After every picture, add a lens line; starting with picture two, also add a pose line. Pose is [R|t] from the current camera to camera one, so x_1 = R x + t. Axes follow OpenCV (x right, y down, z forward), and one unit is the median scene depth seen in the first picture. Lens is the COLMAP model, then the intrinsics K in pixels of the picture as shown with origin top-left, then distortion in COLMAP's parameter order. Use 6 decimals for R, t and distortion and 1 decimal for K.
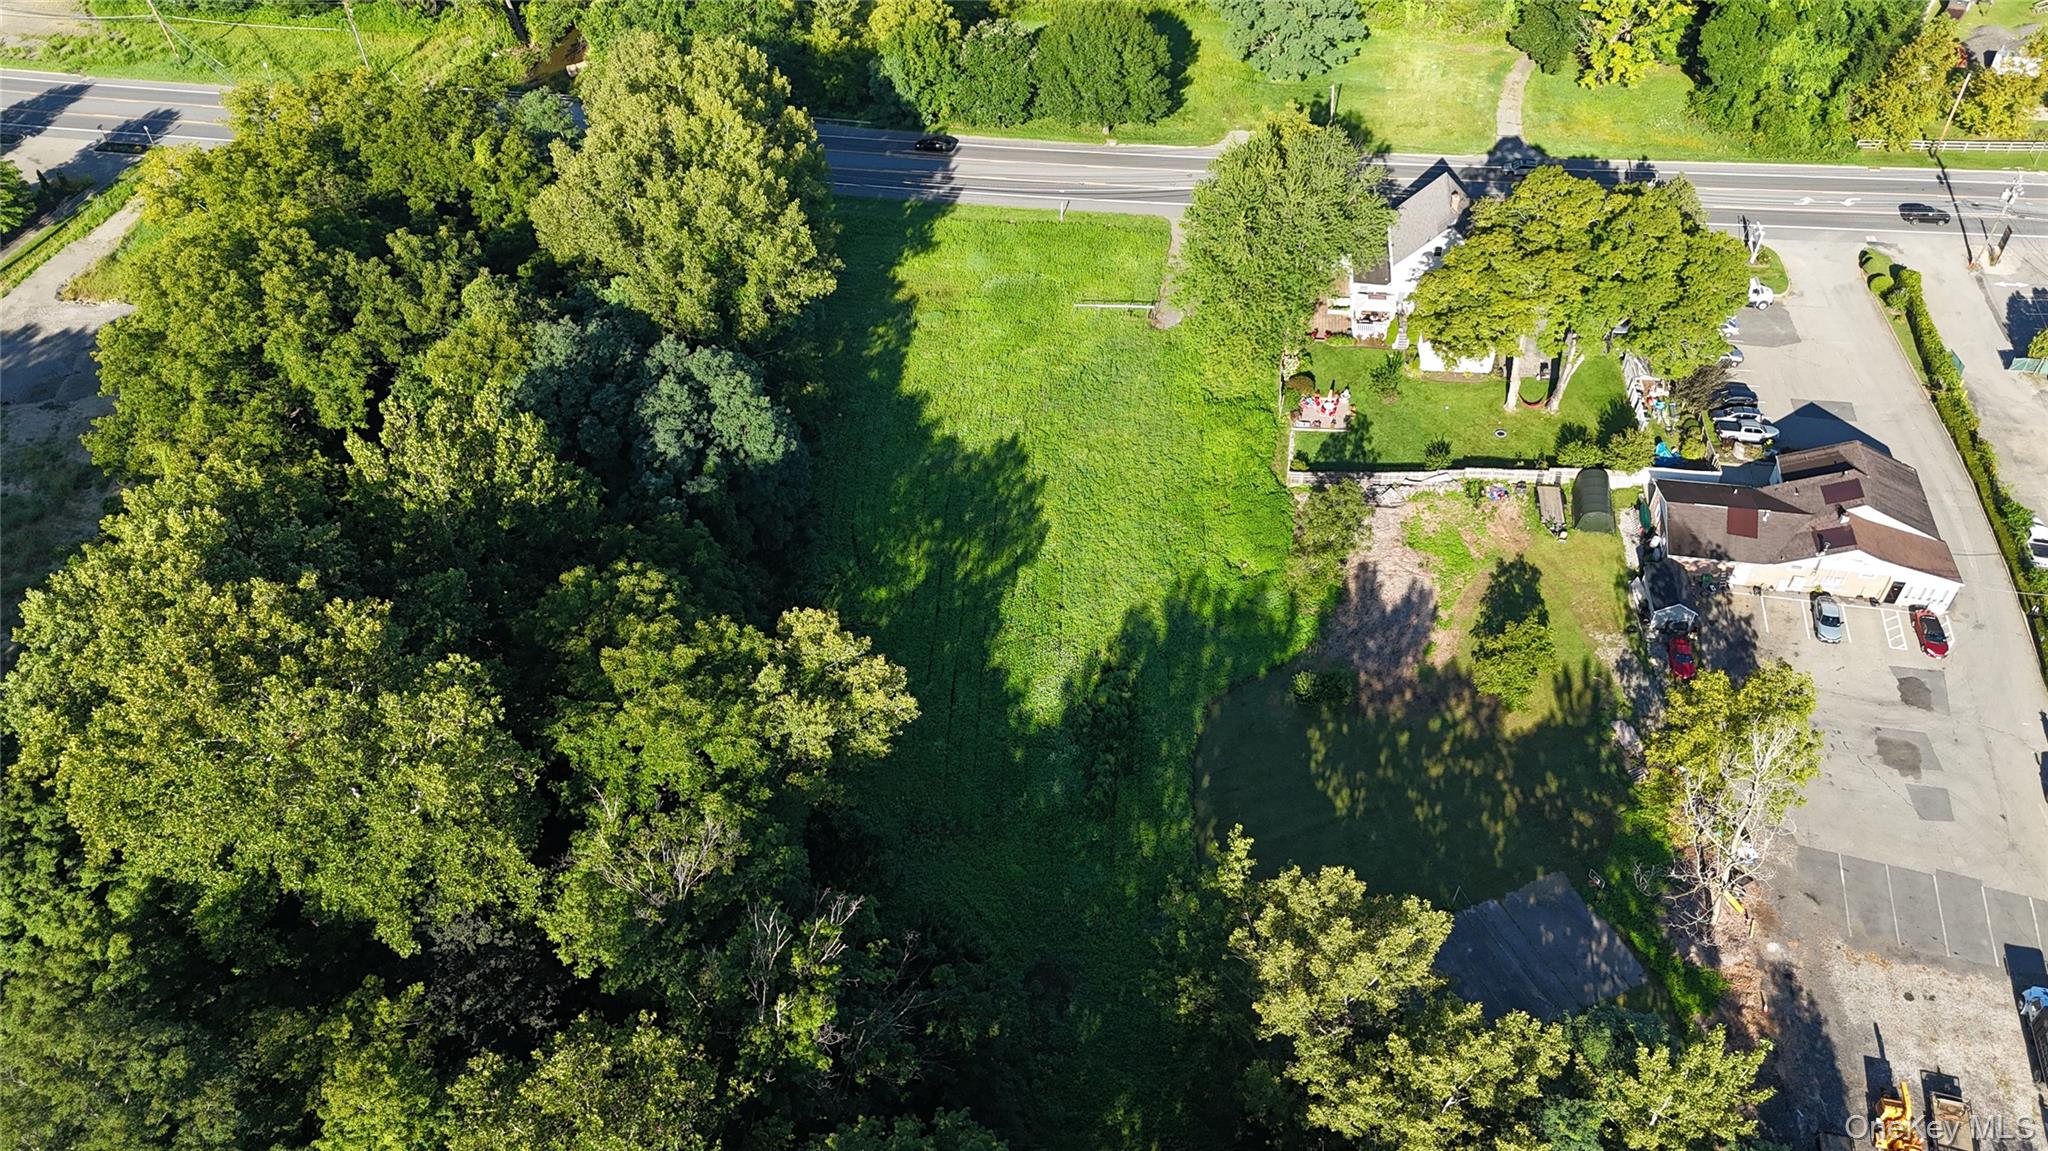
lens RADIAL K [[1508.1, 0, 1024.0], [0, 1508.1, 575.5], [0, 0, 1]] dist [0.079284, -0.081180]
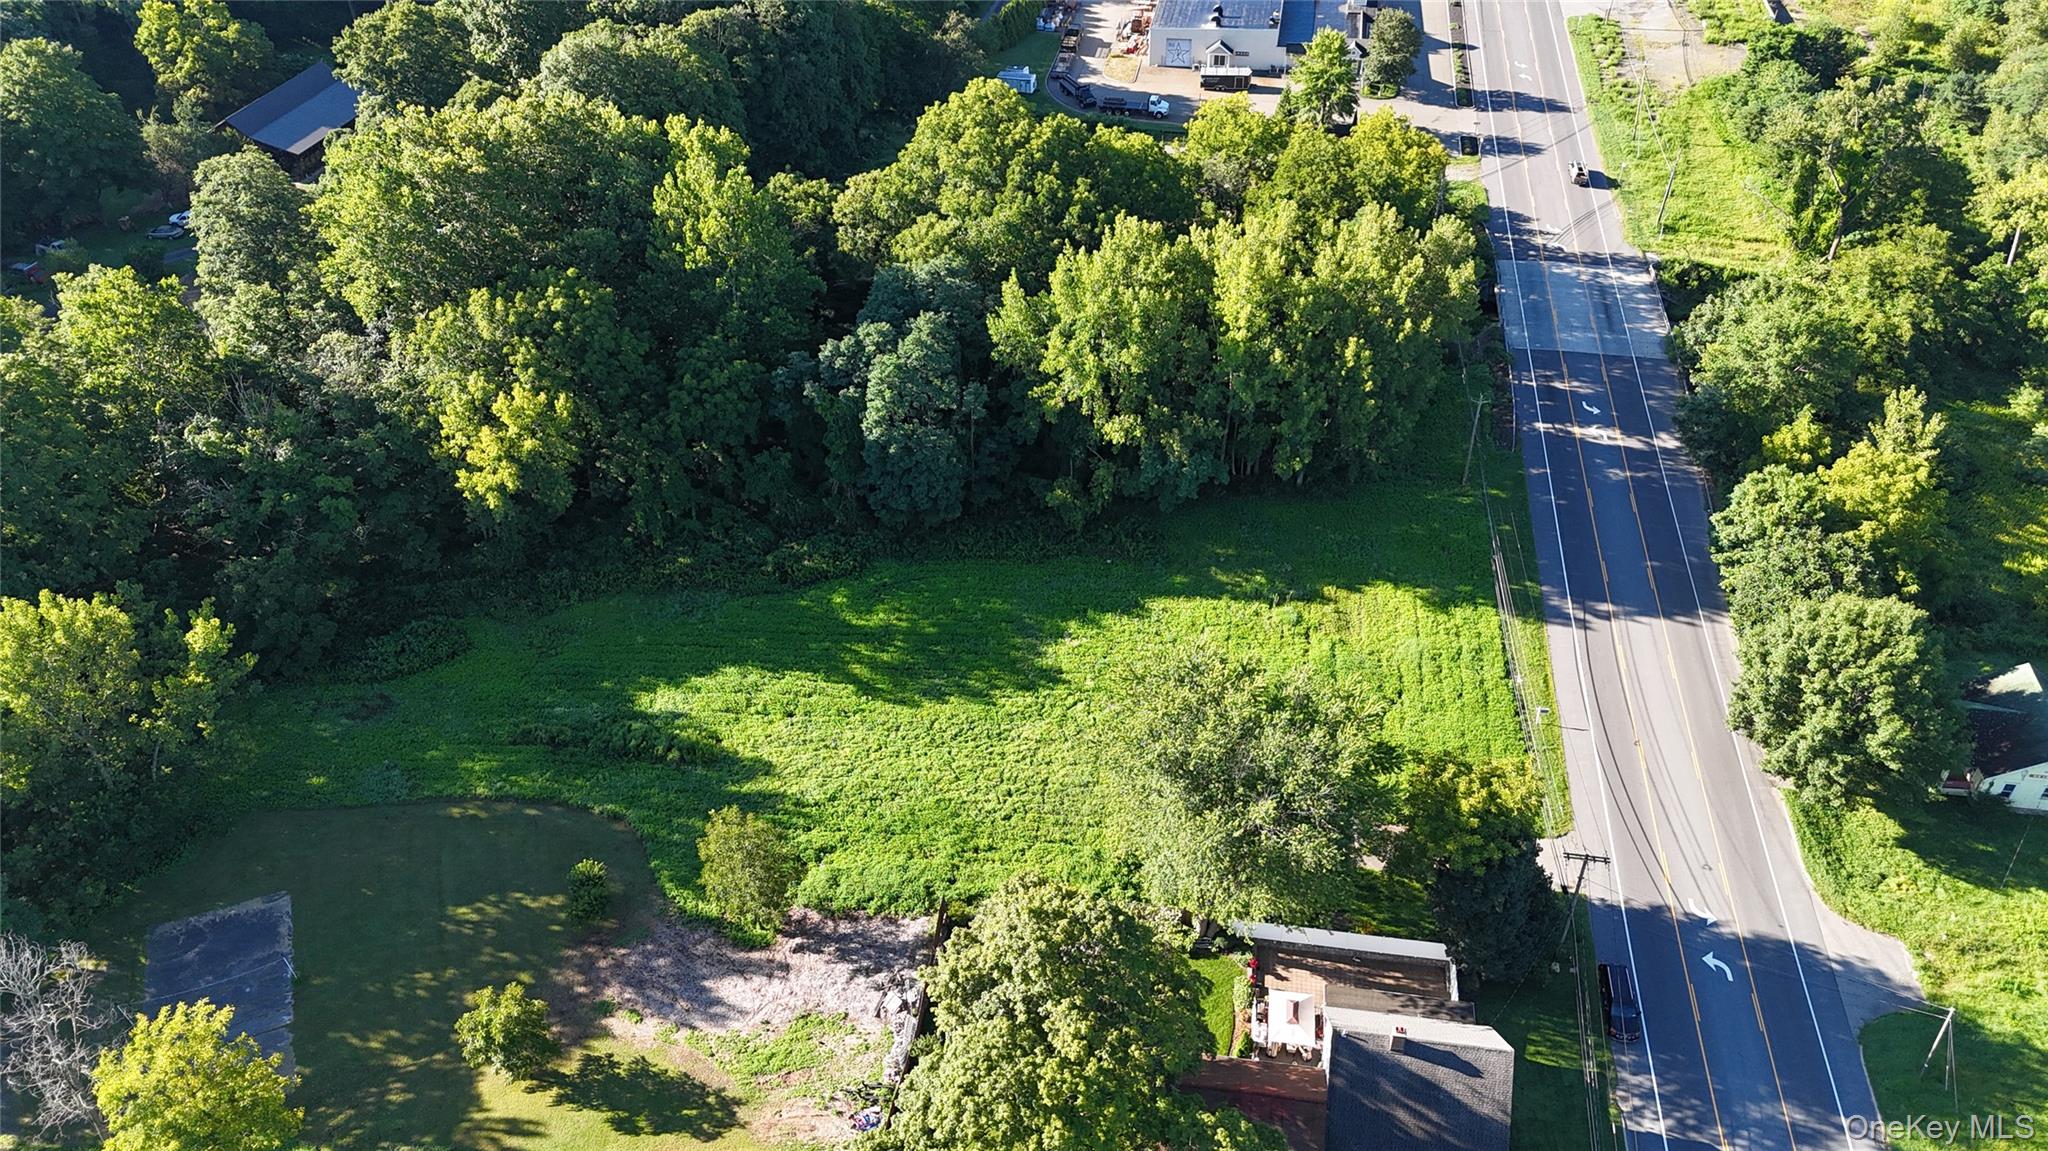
lens RADIAL K [[1508.1, 0, 1024.0], [0, 1508.1, 575.5], [0, 0, 1]] dist [0.079284, -0.081180]
pose [[-0.027027, 0.641967, -0.766256, 0.676601], [-0.680817, 0.549454, 0.484344, -0.575323], [0.731955, 0.534770, 0.422211, 0.606543]]
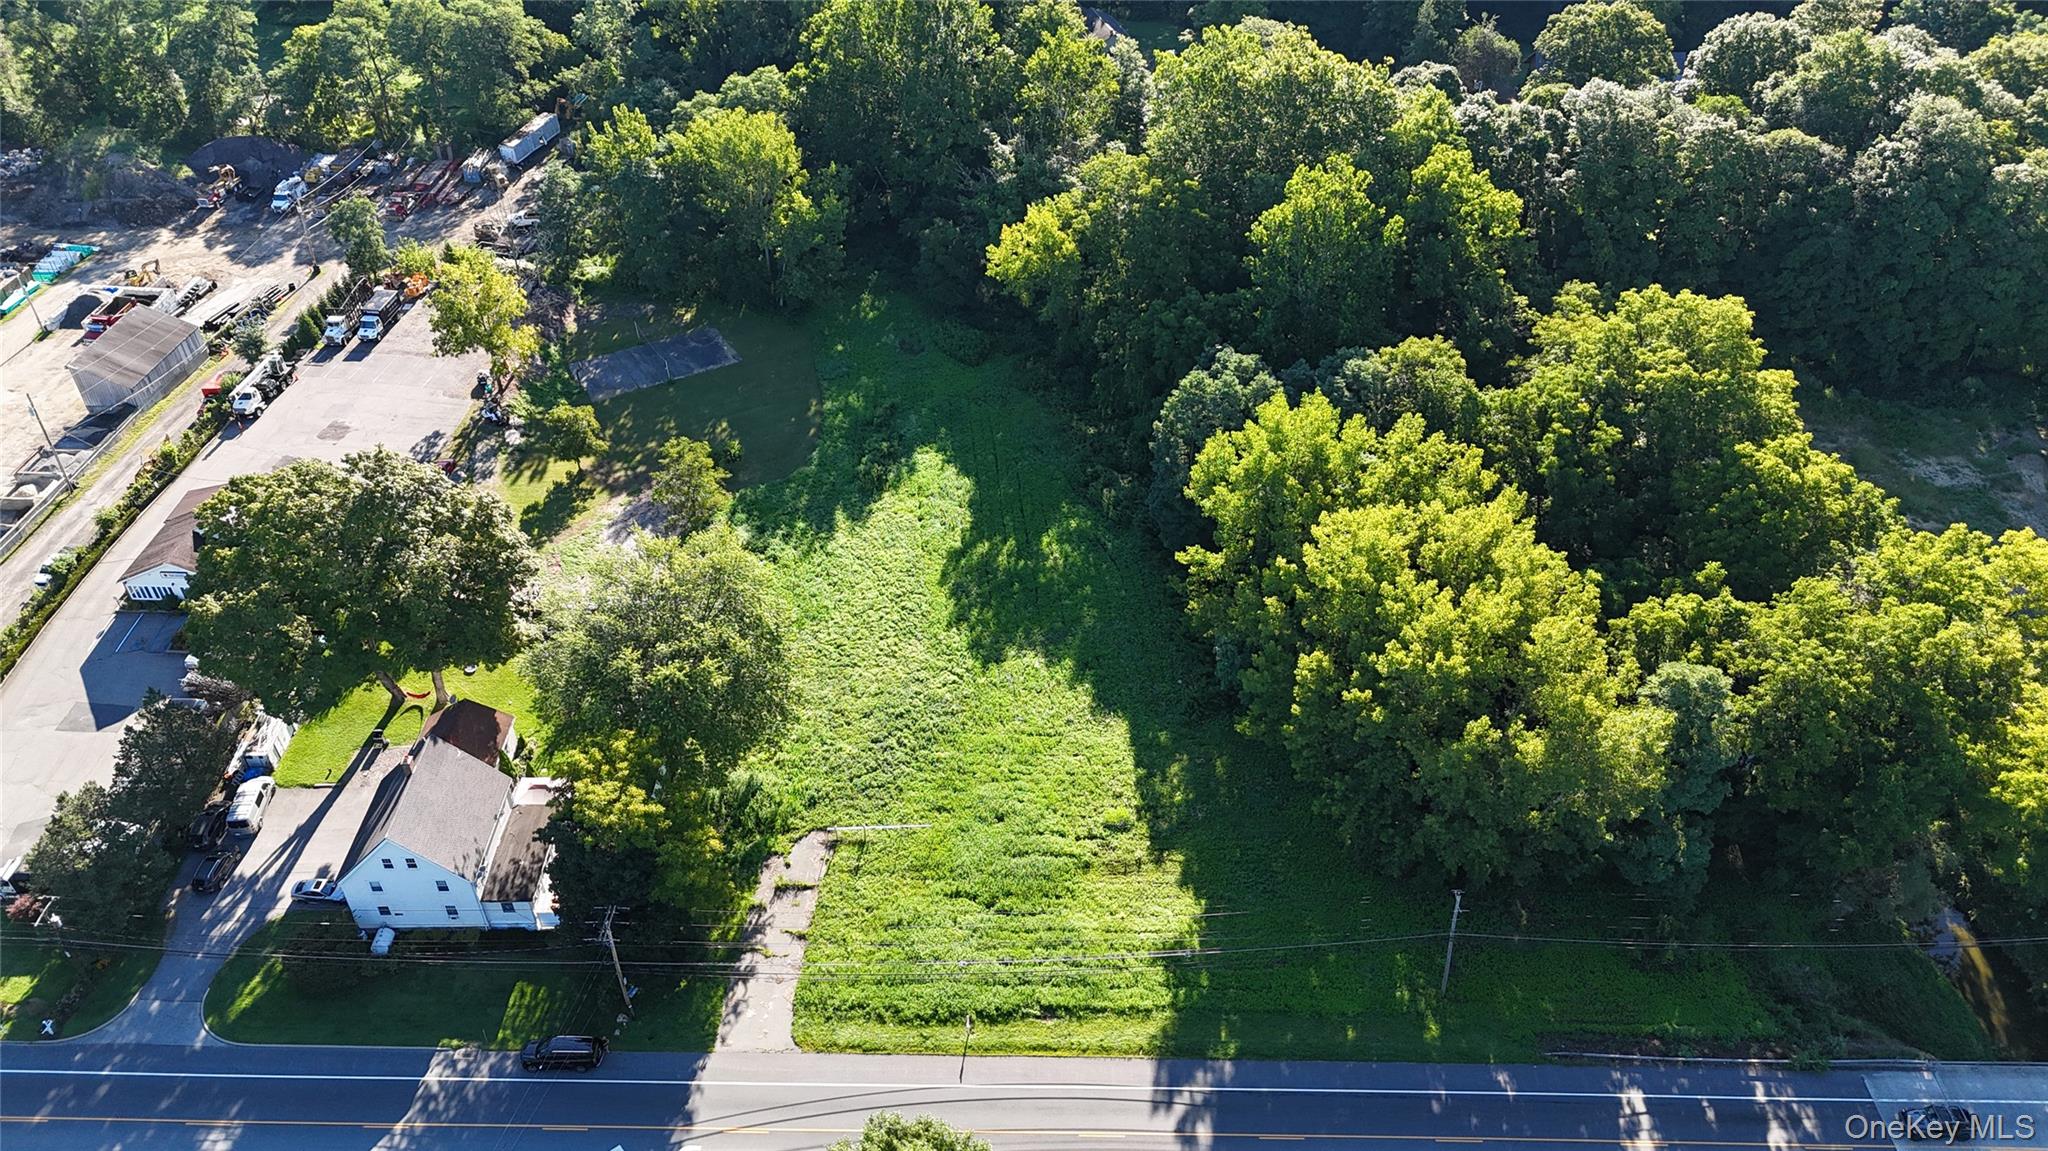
lens RADIAL K [[1508.1, 0, 1024.0], [0, 1508.1, 575.5], [0, 0, 1]] dist [0.079284, -0.081180]
pose [[-0.991577, 0.099201, -0.083273, 0.045491], [-0.070430, 0.126590, 0.989452, -1.096278], [0.108696, 0.986982, -0.118537, 1.121902]]
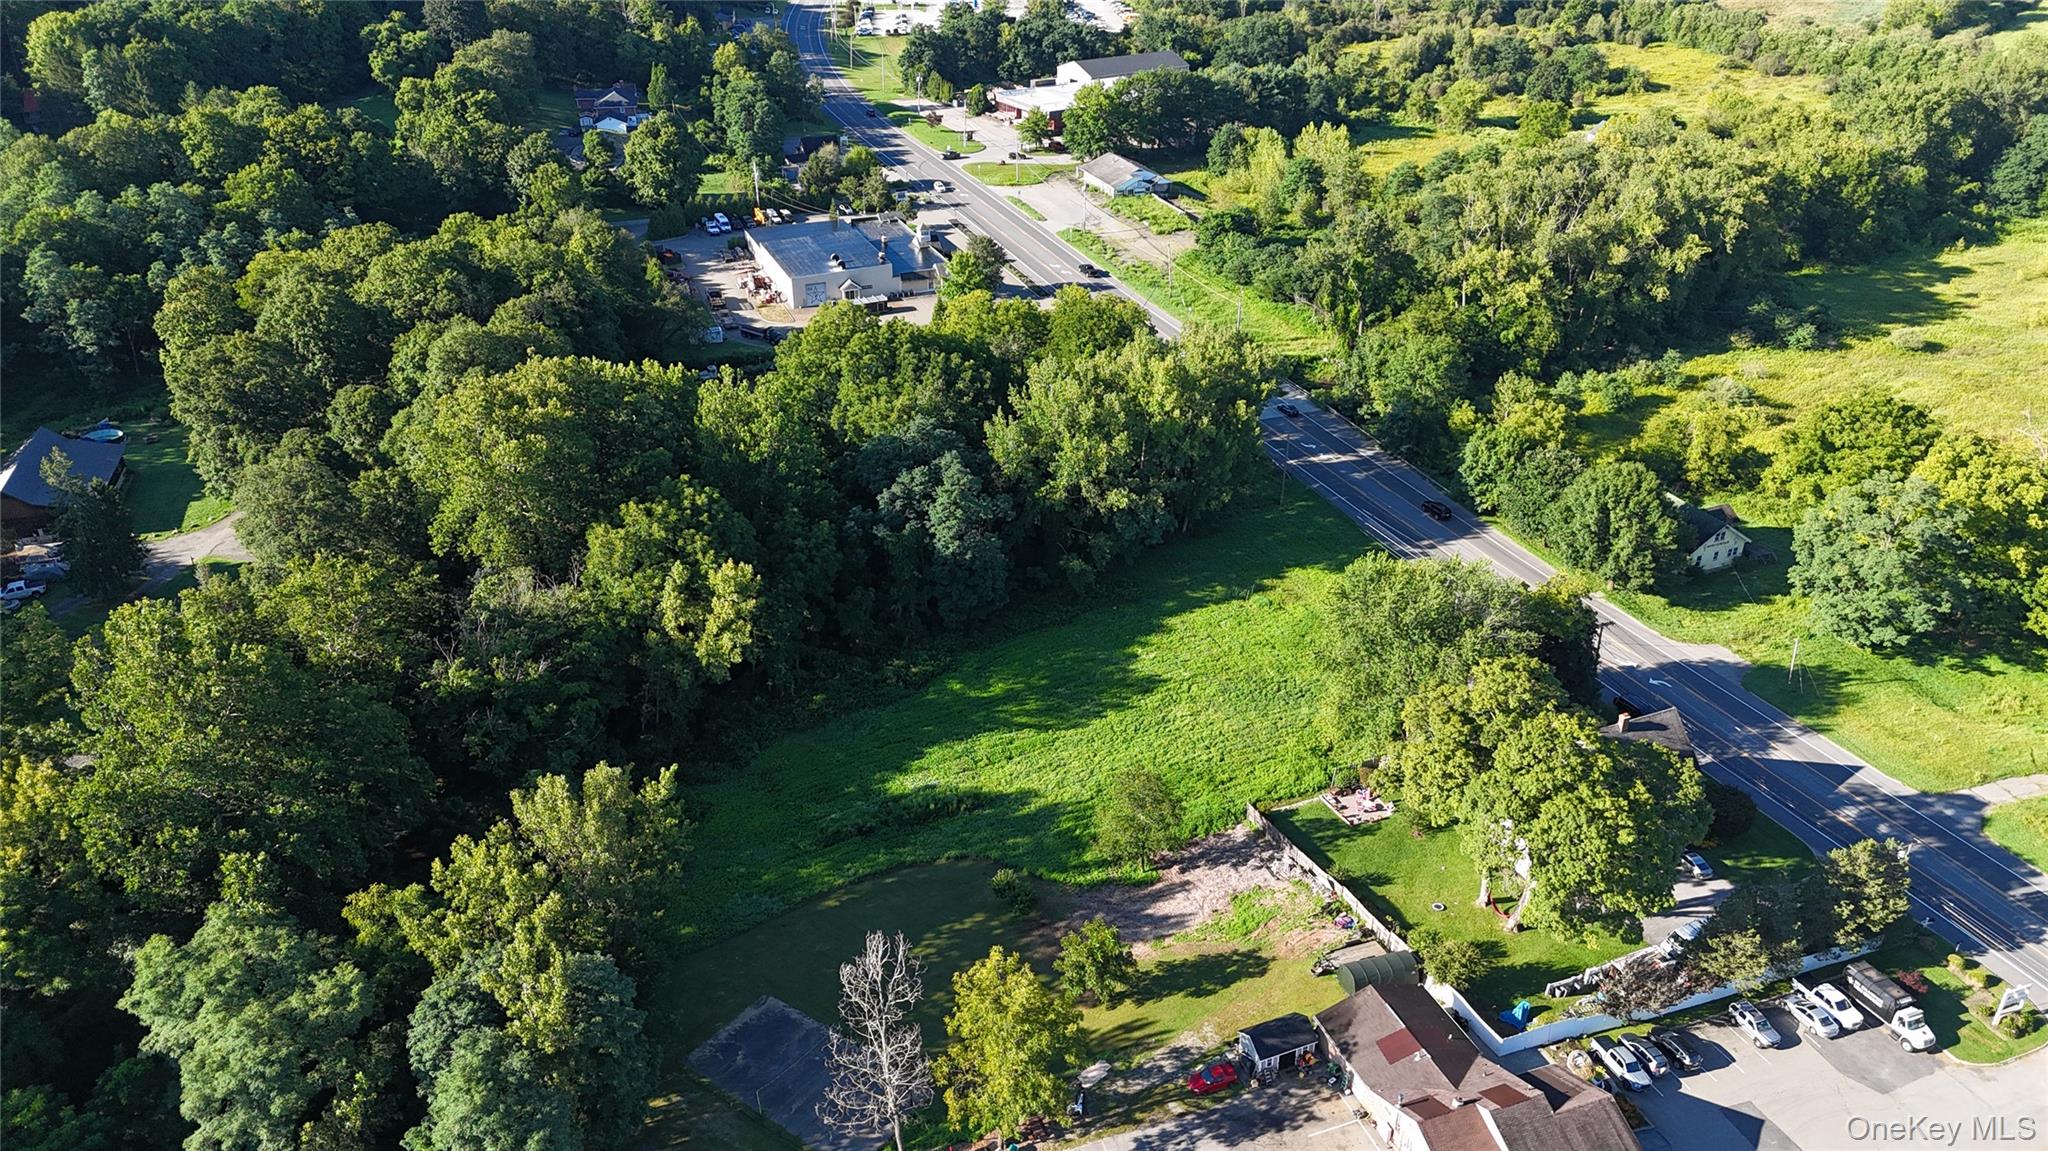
lens RADIAL K [[1508.1, 0, 1024.0], [0, 1508.1, 575.5], [0, 0, 1]] dist [0.079284, -0.081180]
pose [[0.508706, 0.422970, -0.749876, 0.828629], [-0.603374, 0.796459, 0.039925, -0.144209], [0.614132, 0.432146, 0.660373, 0.130315]]
